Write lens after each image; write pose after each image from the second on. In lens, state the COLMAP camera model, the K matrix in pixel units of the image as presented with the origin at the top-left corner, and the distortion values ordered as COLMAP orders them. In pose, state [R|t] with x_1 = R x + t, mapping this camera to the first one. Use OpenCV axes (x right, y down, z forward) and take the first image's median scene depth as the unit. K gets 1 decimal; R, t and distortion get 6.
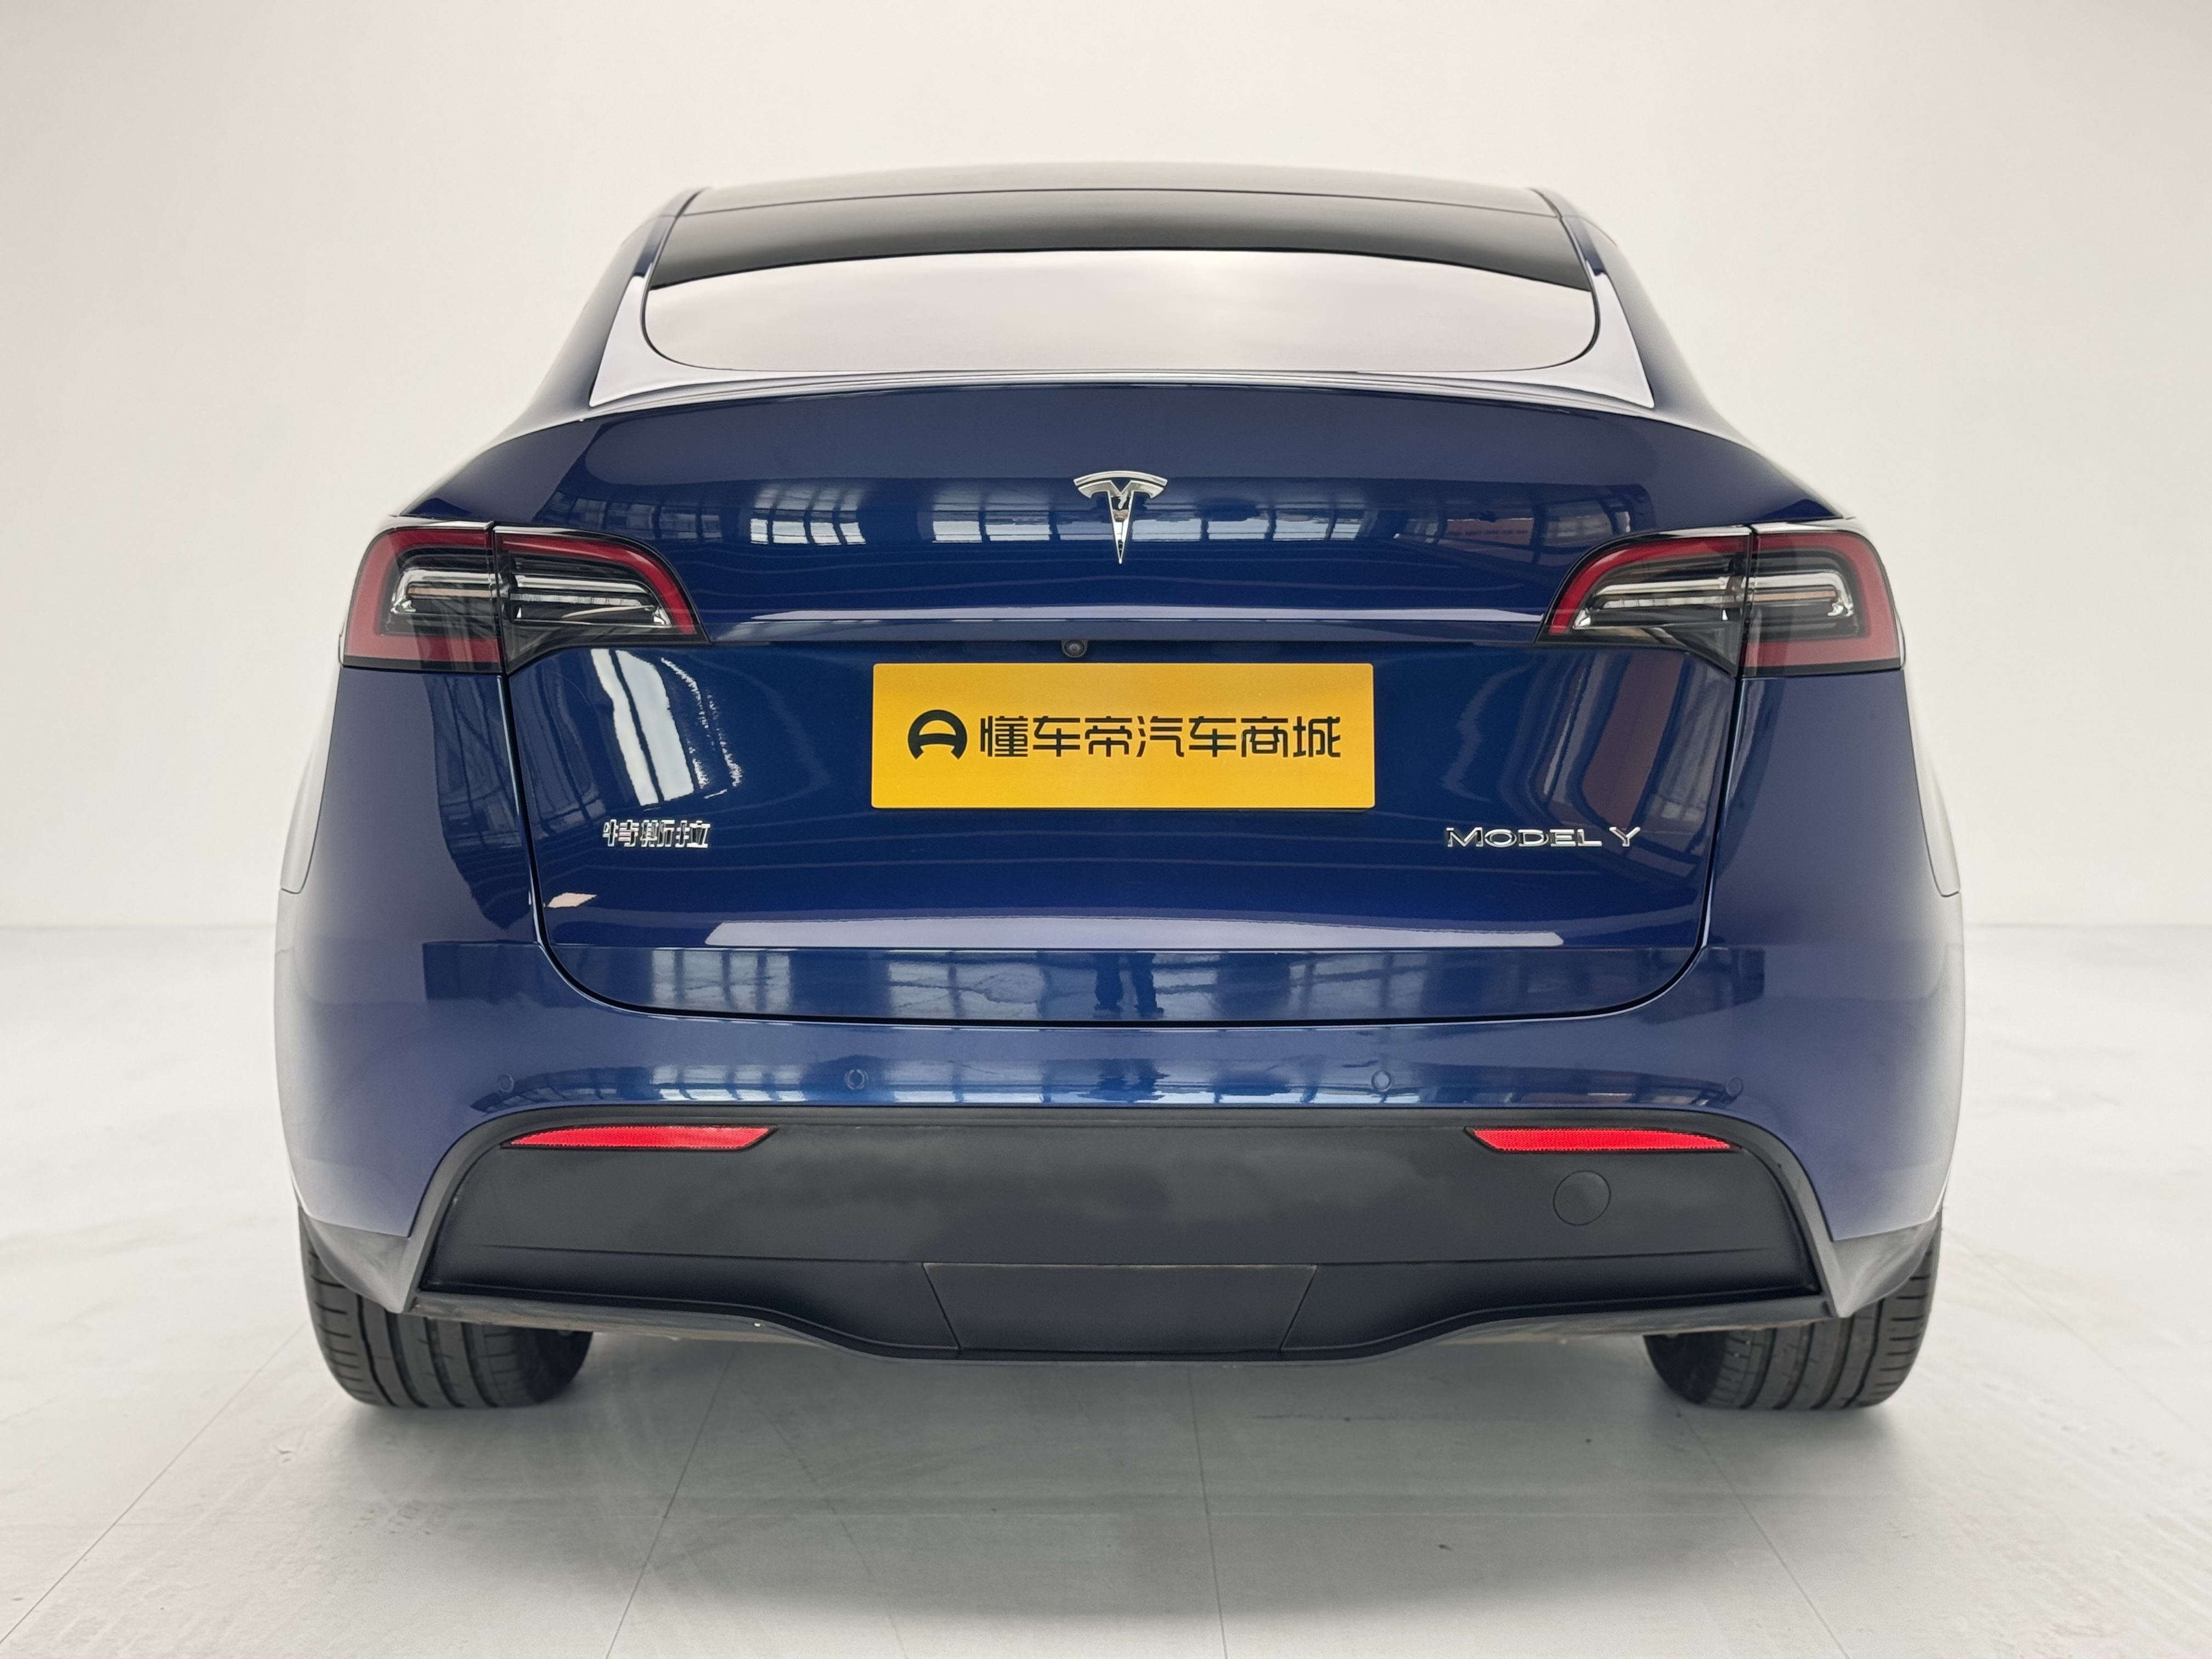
lens RADIAL K [[3002.7, 0, 1102.4], [0, 3002.7, 826.5], [0, 0, 1]] dist [0.006597, -0.004771]
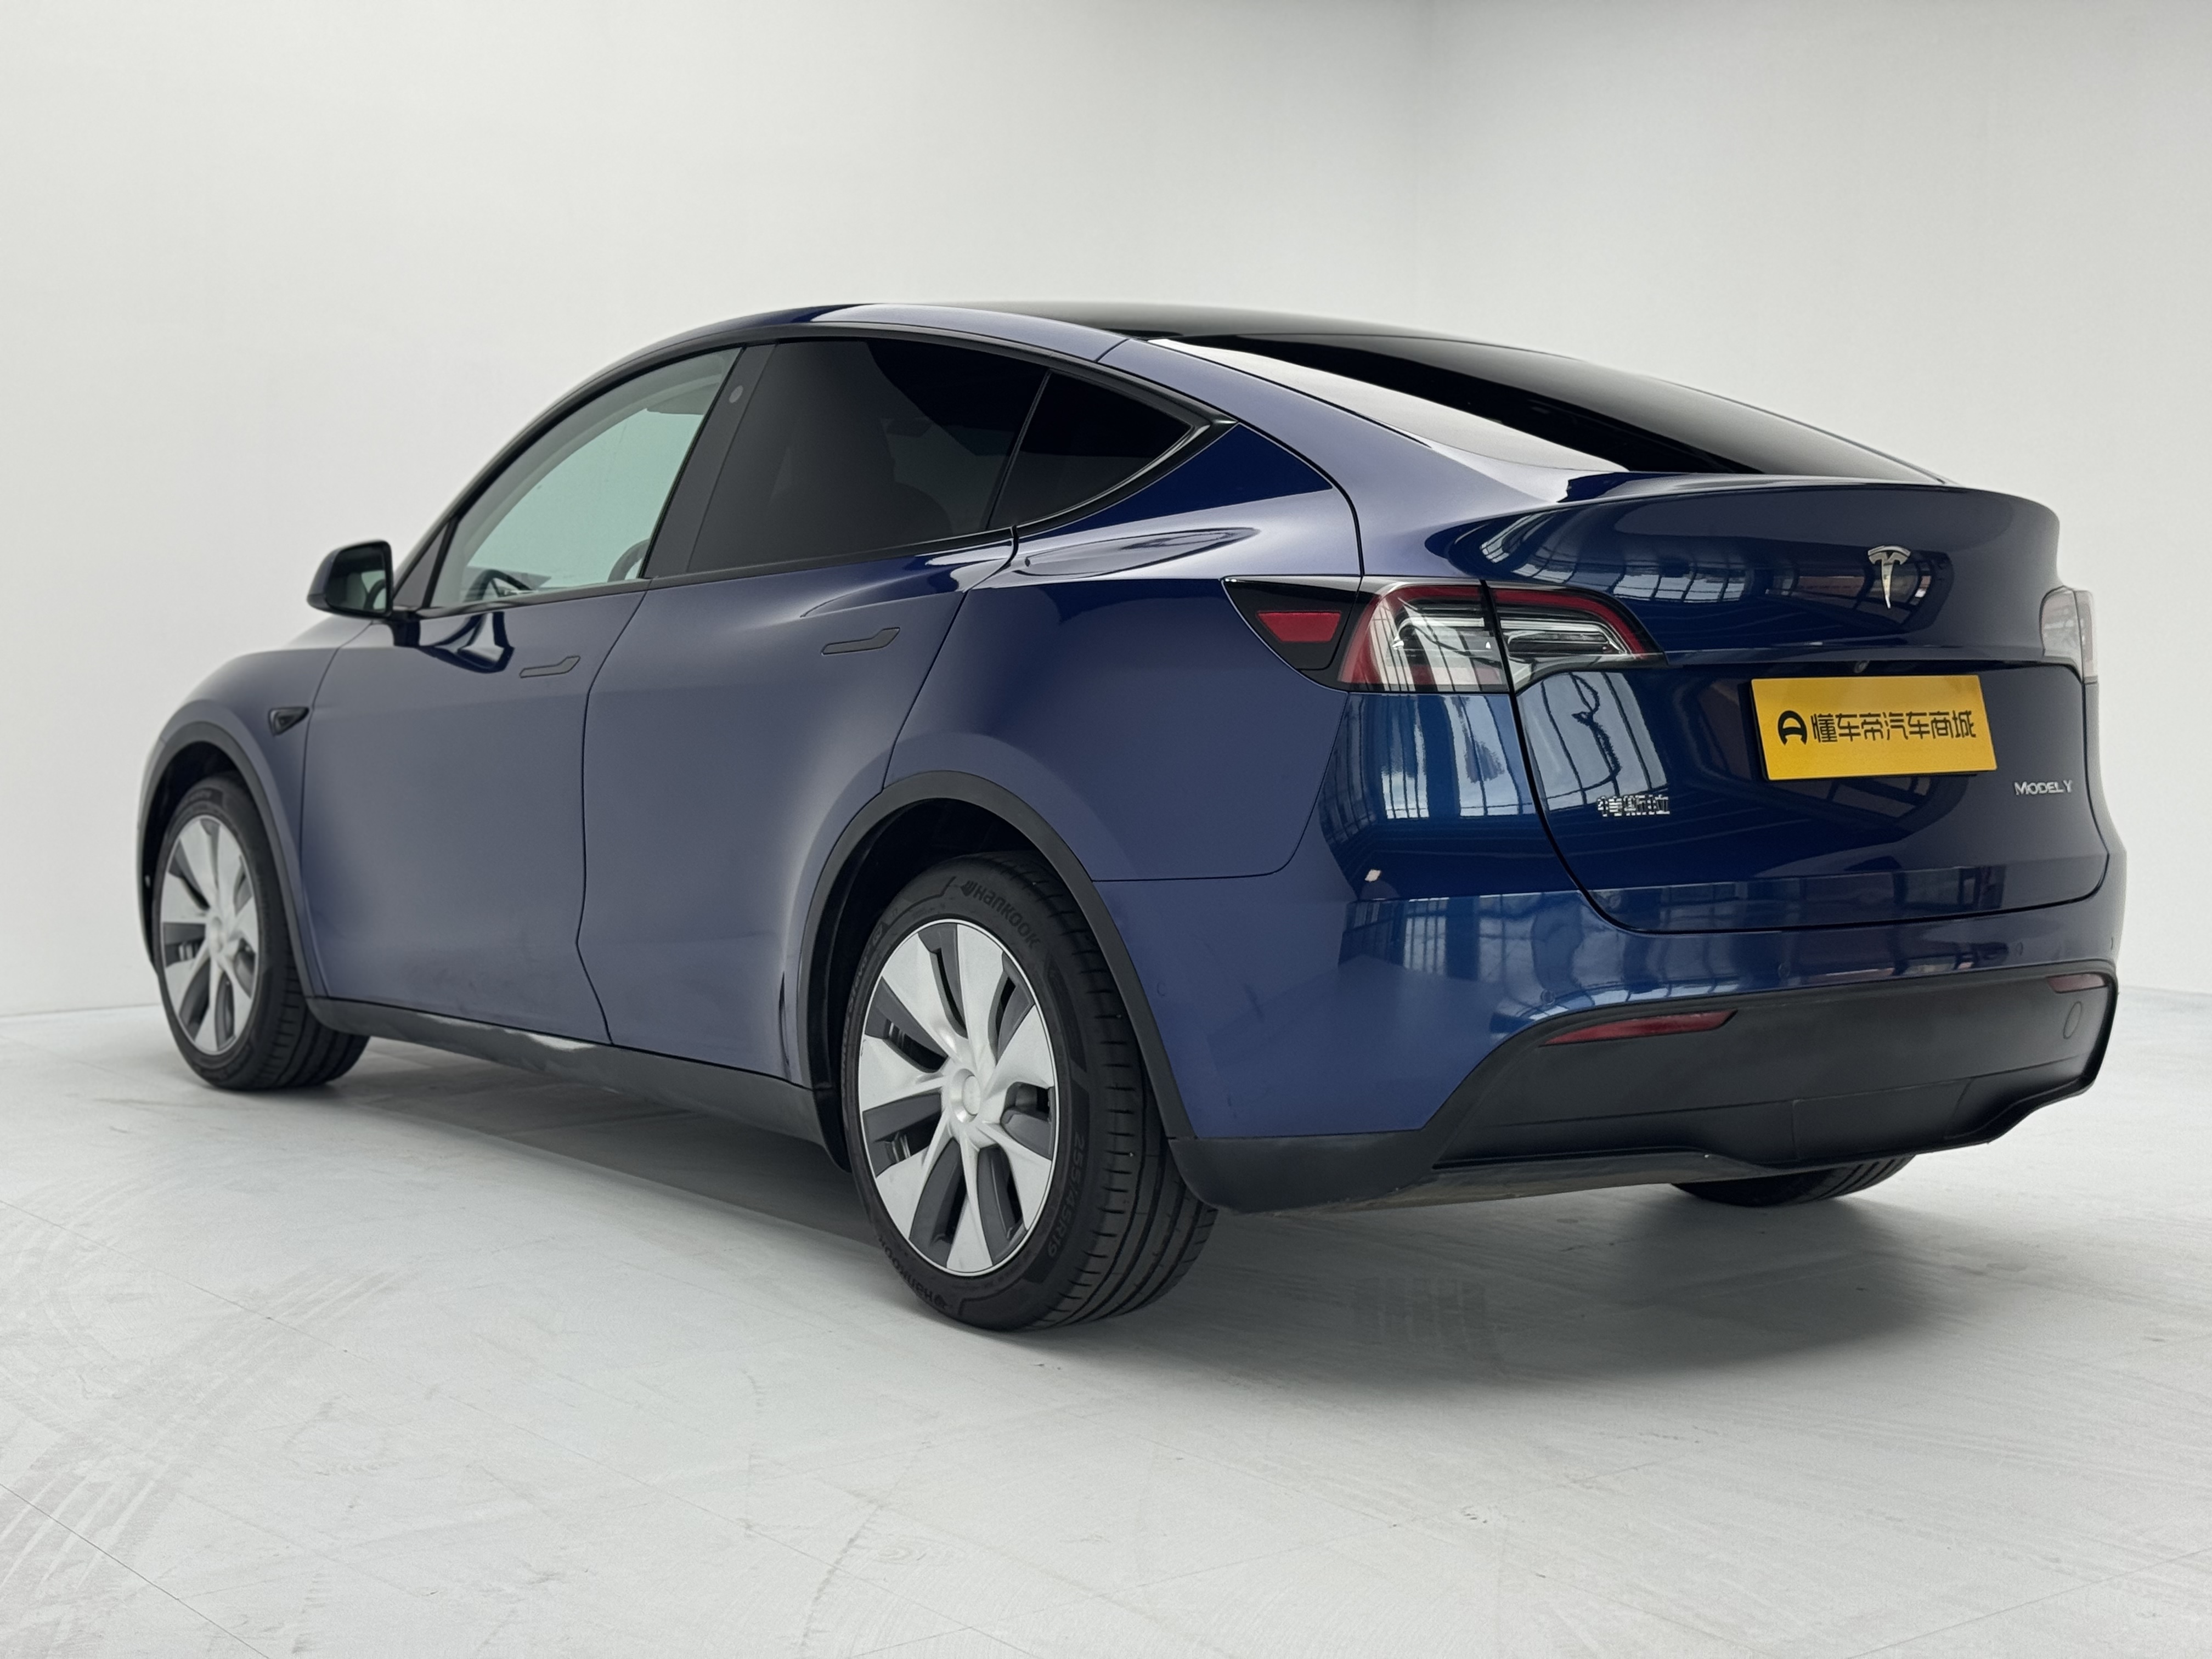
lens RADIAL K [[3002.7, 0, 1102.4], [0, 3002.7, 826.5], [0, 0, 1]] dist [0.006597, -0.004771]
pose [[0.801359, -0.039518, 0.596876, -1.173298], [0.047459, 0.998870, 0.002416, -0.002639], [-0.596297, 0.026391, 0.802330, 0.050035]]
